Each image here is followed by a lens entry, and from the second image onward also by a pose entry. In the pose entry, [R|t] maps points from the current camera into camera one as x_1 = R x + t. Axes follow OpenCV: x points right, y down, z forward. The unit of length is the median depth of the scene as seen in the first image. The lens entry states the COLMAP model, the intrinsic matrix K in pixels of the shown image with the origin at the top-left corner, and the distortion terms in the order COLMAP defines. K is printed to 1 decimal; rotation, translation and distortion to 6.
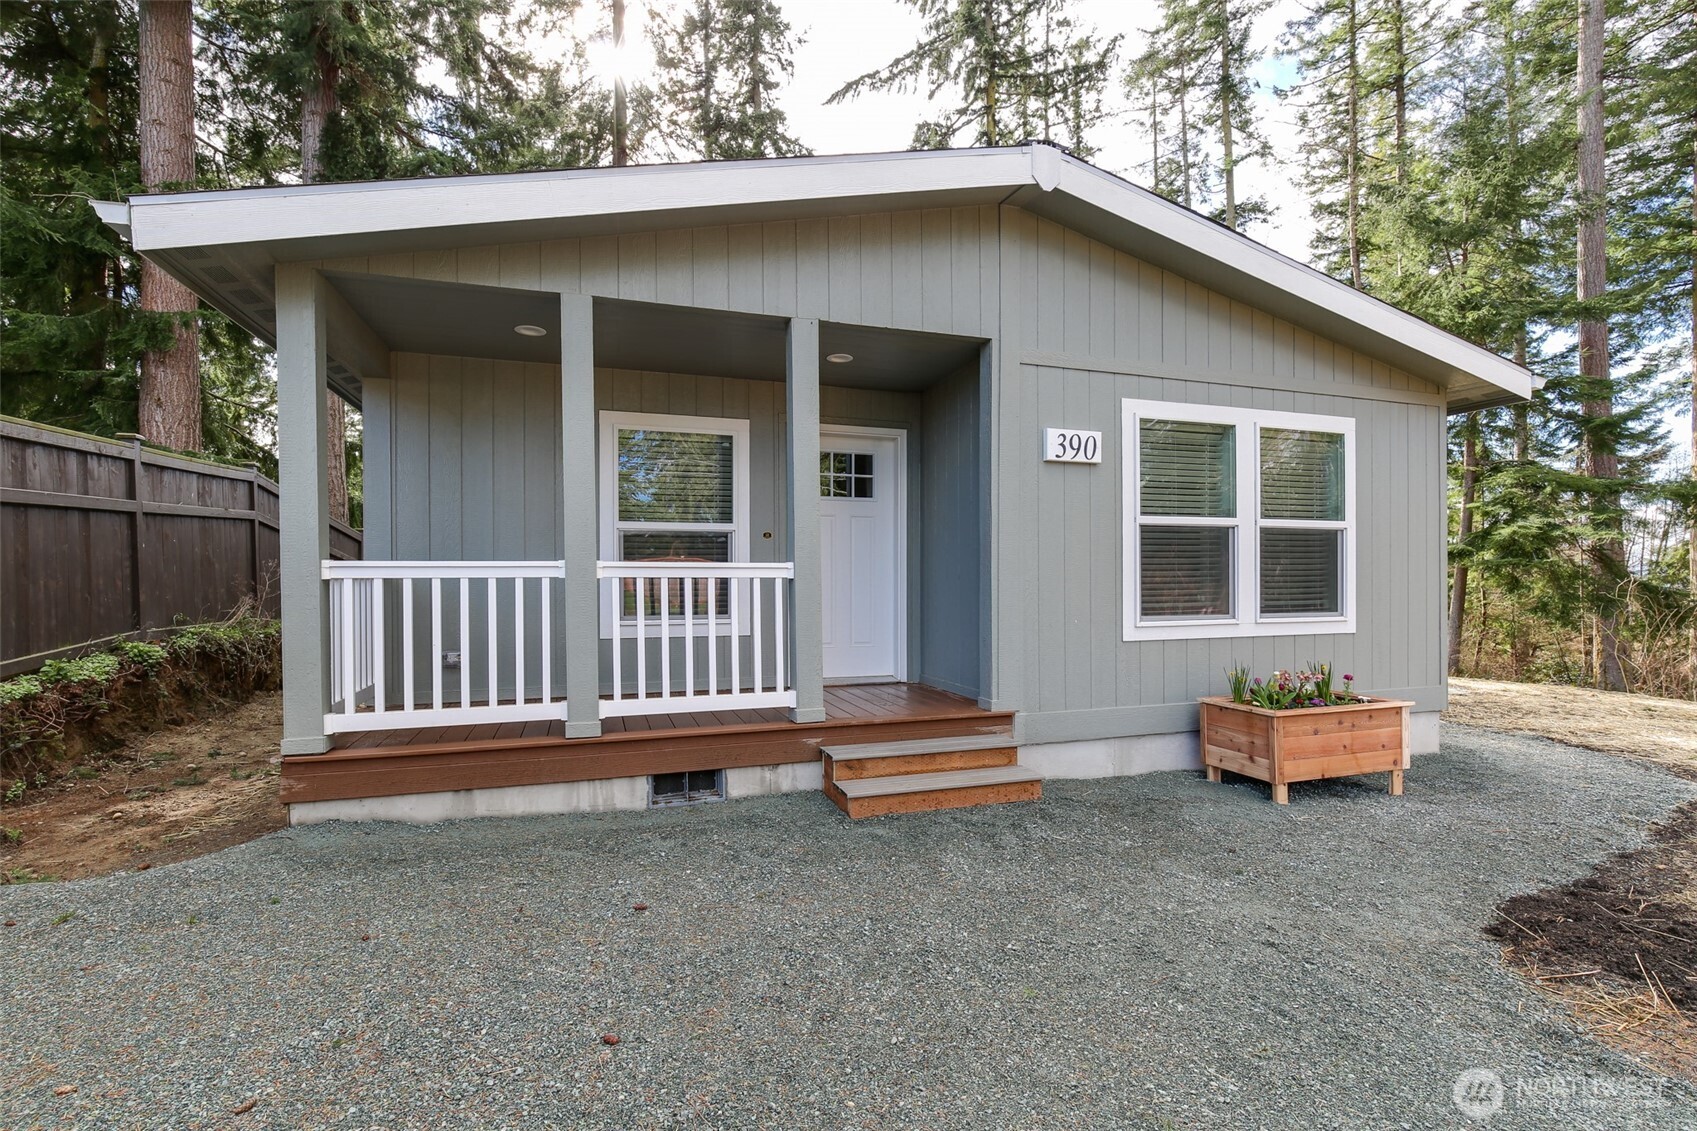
lens RADIAL K [[779.5, 0, 854.9], [0, 779.5, 575.7], [0, 0, 1]] dist [-0.000824, 0.000426]
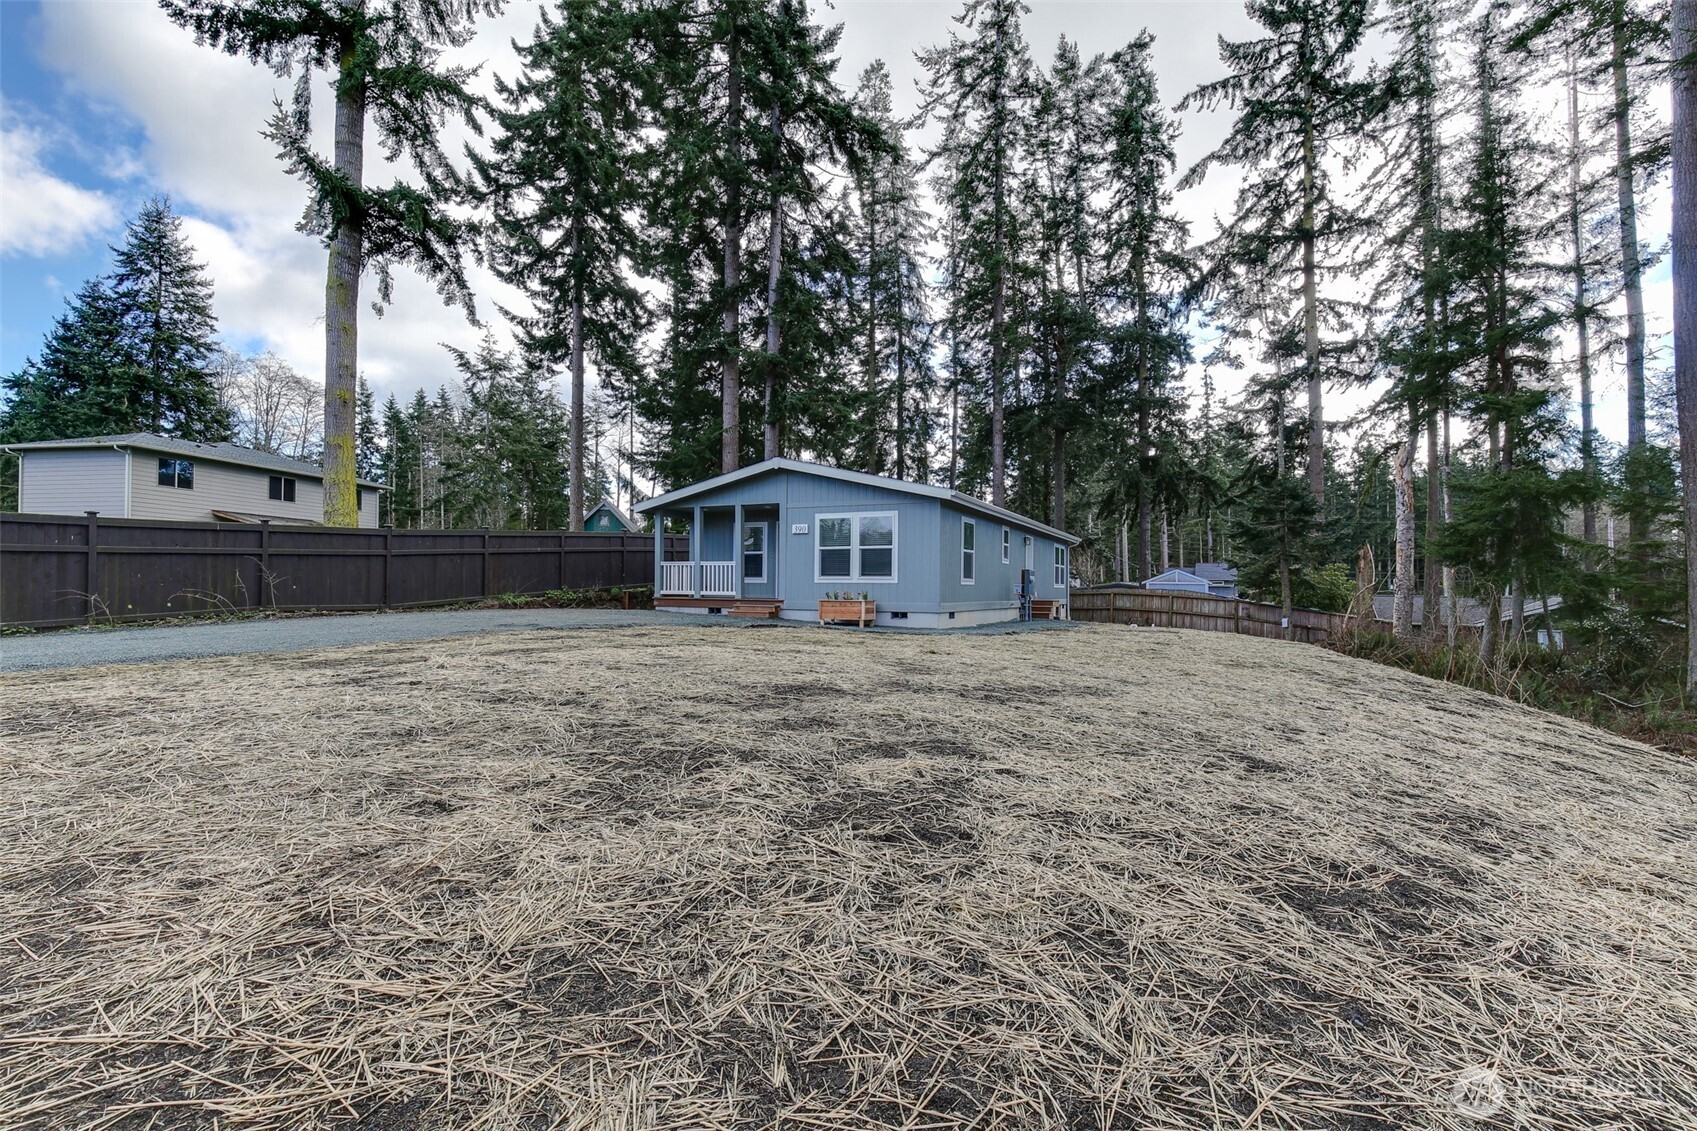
lens RADIAL K [[779.5, 0, 852.3], [0, 779.5, 568.4], [0, 0, 1]] dist [-0.000824, 0.000426]
pose [[0.722027, -0.007864, -0.691820, 2.945687], [-0.008999, 0.999744, -0.020756, 0.092077], [0.691806, 0.021212, 0.721771, -1.451015]]
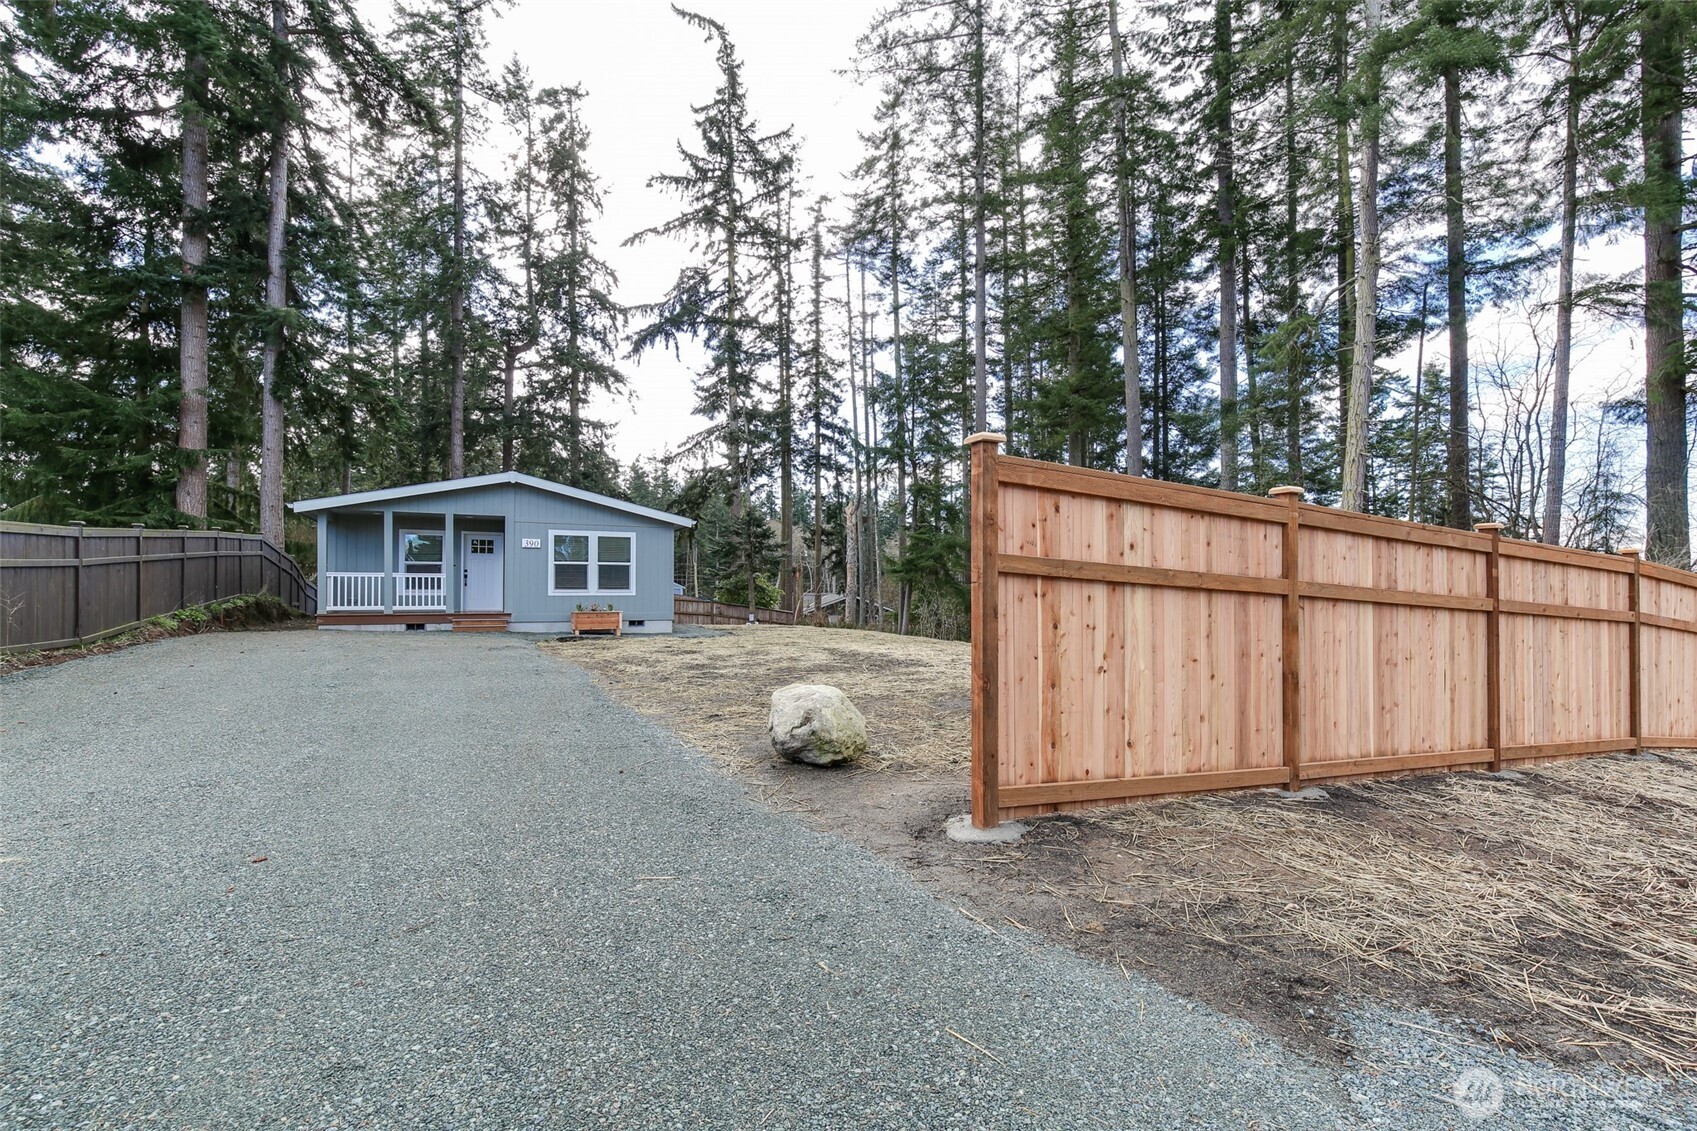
lens RADIAL K [[779.5, 0, 851.6], [0, 779.5, 574.7], [0, 0, 1]] dist [-0.000824, 0.000426]
pose [[0.990991, 0.006743, 0.133757, 1.287355], [-0.004489, 0.999843, -0.017144, 0.043244], [-0.133852, 0.016390, 0.990866, -2.885671]]
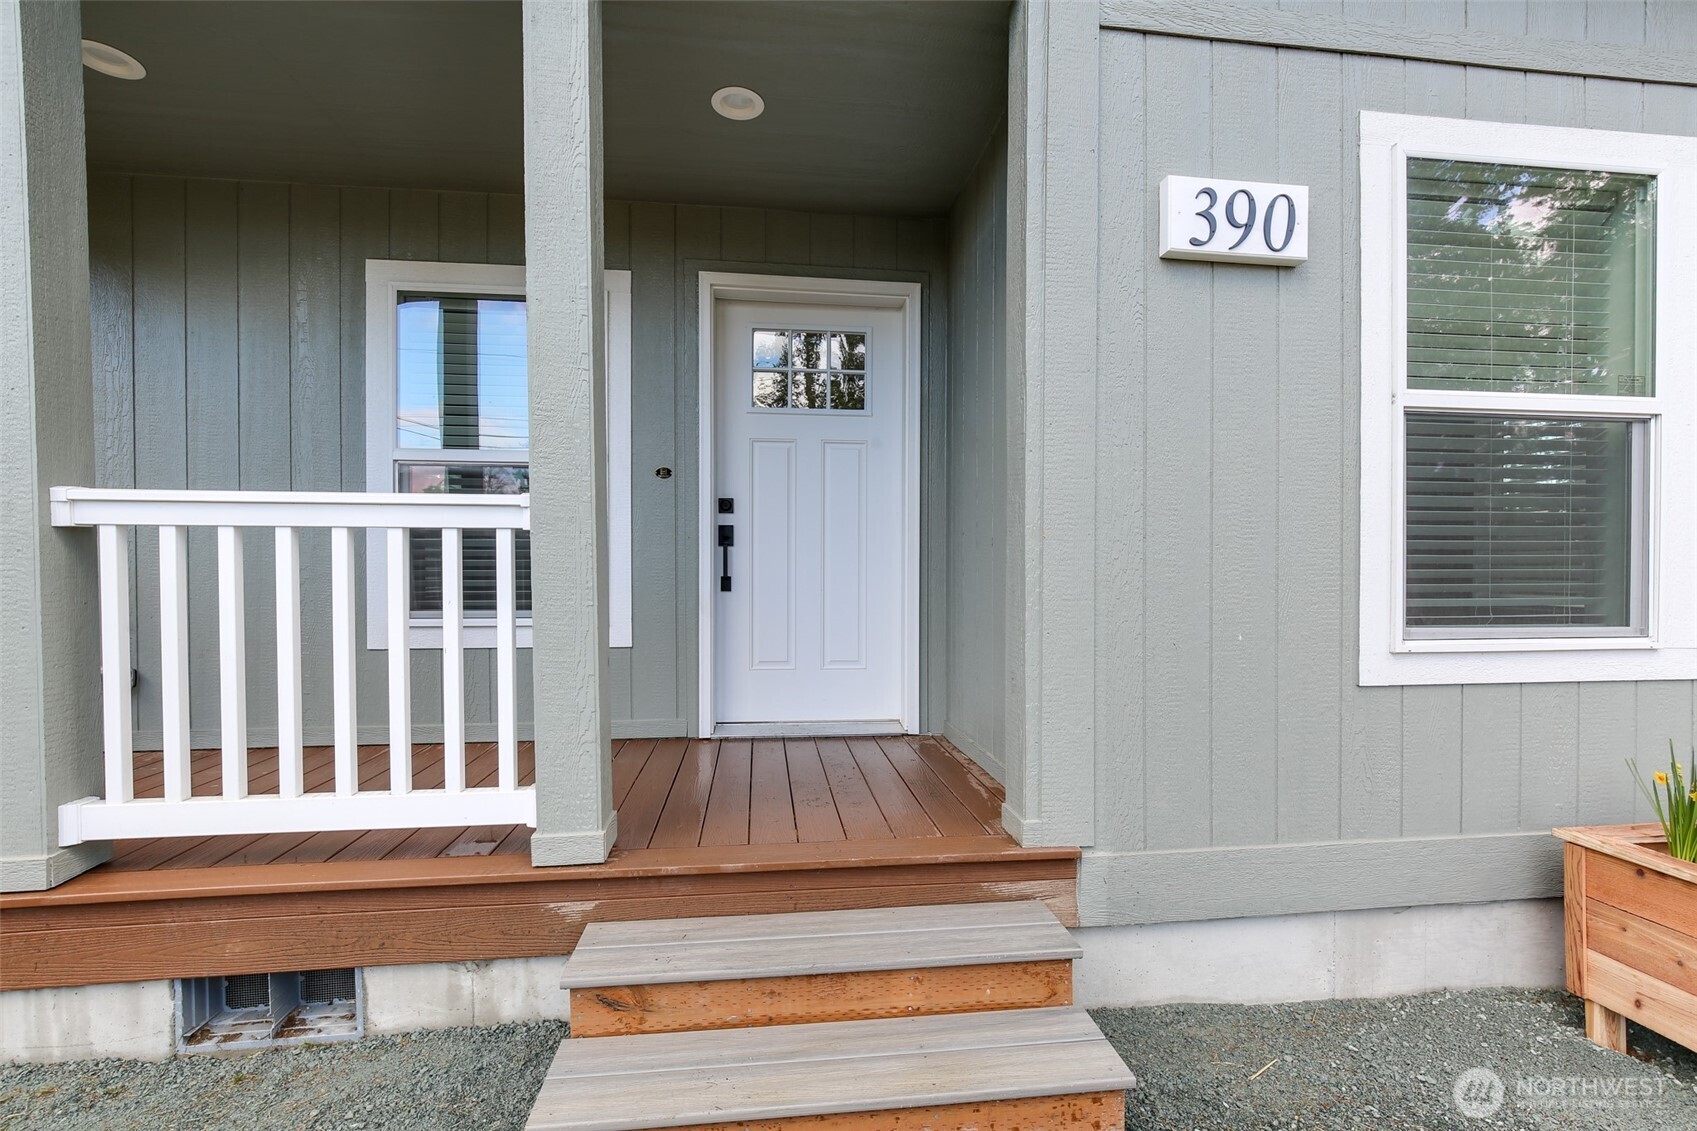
lens RADIAL K [[779.5, 0, 856.0], [0, 779.5, 579.6], [0, 0, 1]] dist [-0.000824, 0.000426]
pose [[0.981185, 0.005215, -0.192998, 0.158617], [-0.003355, 0.999945, 0.009962, 0.023295], [0.193039, -0.009127, 0.981149, 0.536512]]
